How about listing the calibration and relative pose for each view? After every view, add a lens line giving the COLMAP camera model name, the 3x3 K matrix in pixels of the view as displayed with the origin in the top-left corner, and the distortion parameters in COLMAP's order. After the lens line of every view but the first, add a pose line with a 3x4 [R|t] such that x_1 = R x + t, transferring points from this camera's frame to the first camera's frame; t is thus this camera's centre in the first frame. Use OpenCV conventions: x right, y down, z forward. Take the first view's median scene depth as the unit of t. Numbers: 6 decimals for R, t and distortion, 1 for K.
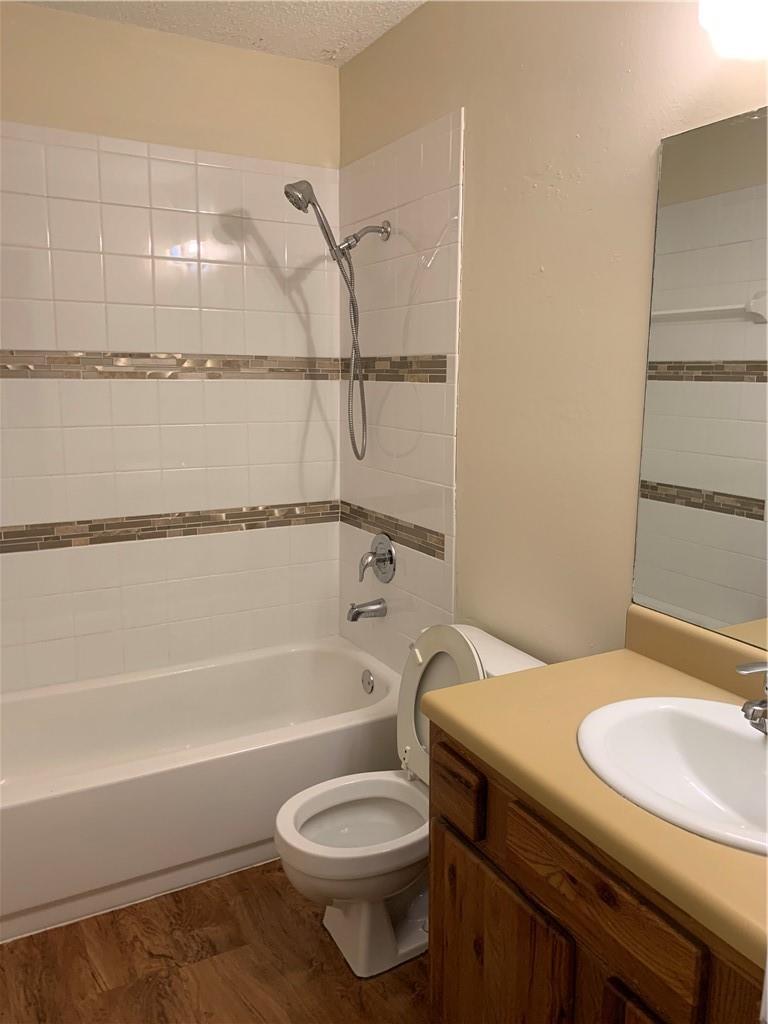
lens RADIAL K [[768.3, 0, 384.0], [0, 768.3, 512.0], [0, 0, 1]] dist [0.074842, -0.064943]
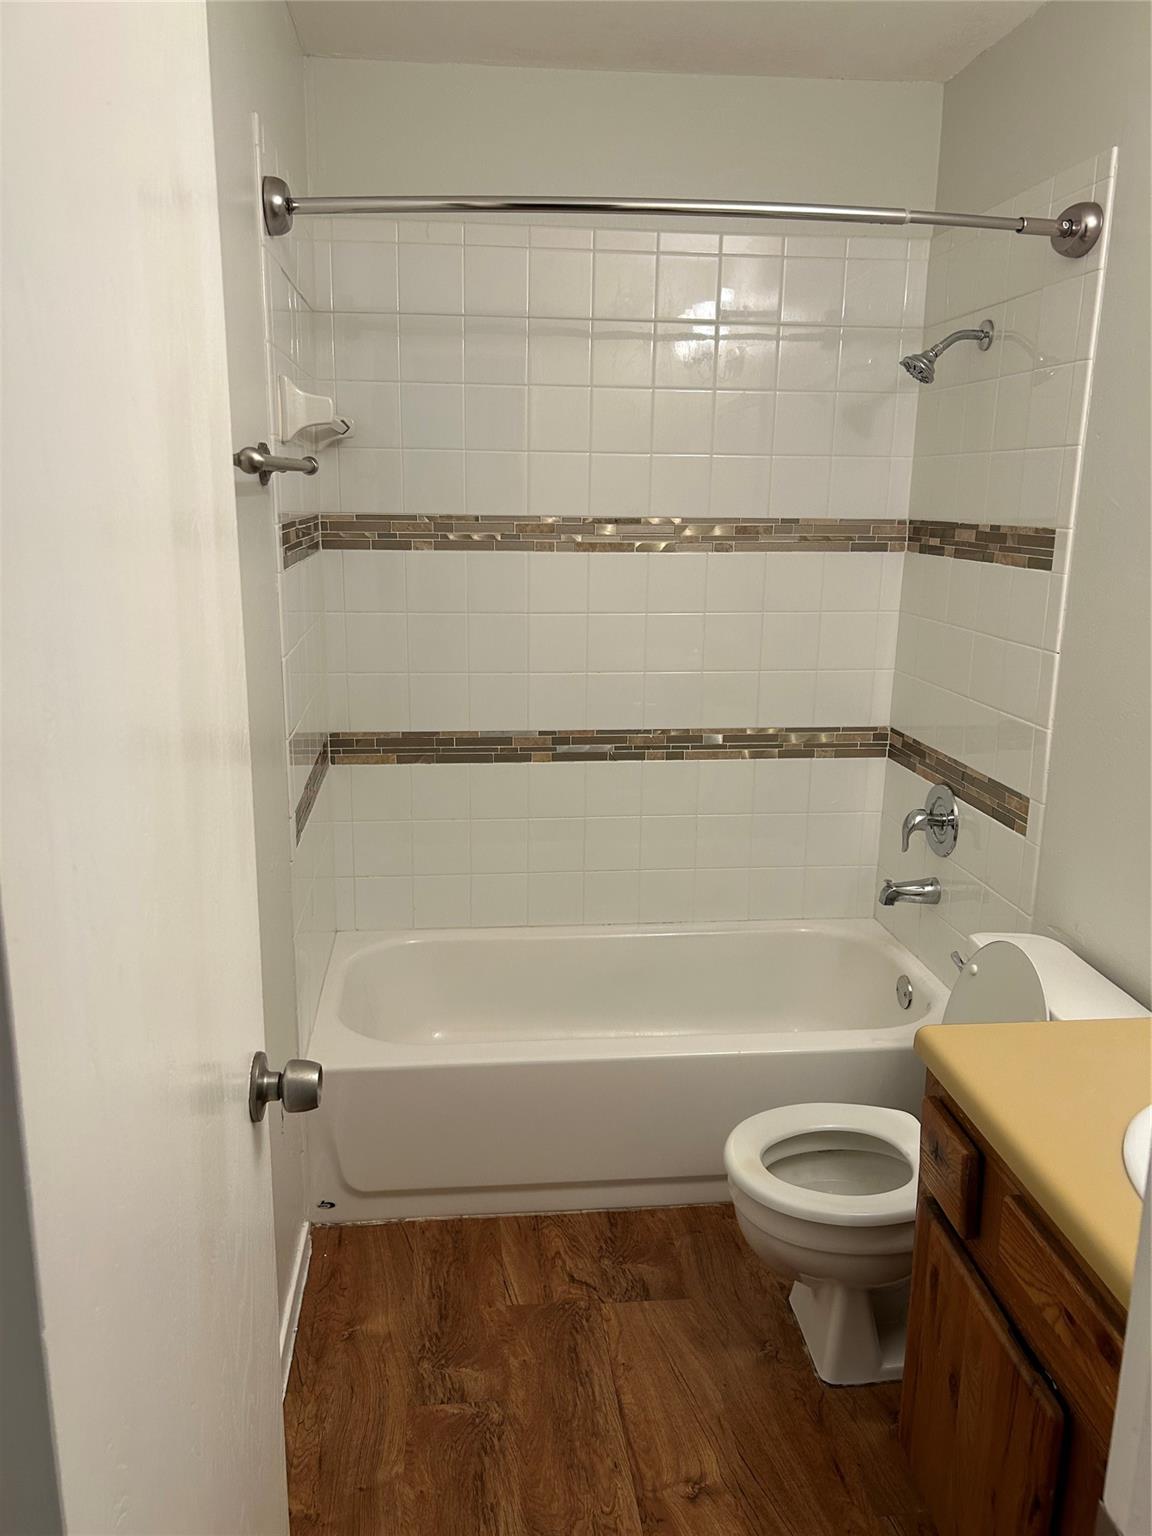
lens RADIAL K [[1139.5, 0, 576.0], [0, 1139.5, 768.0], [0, 0, 1]] dist [0.109418, -0.100382]
pose [[0.924463, 0.091736, -0.370070, 0.077716], [-0.070289, 0.994993, 0.071058, -0.037291], [0.374736, -0.039678, 0.926282, -0.071767]]
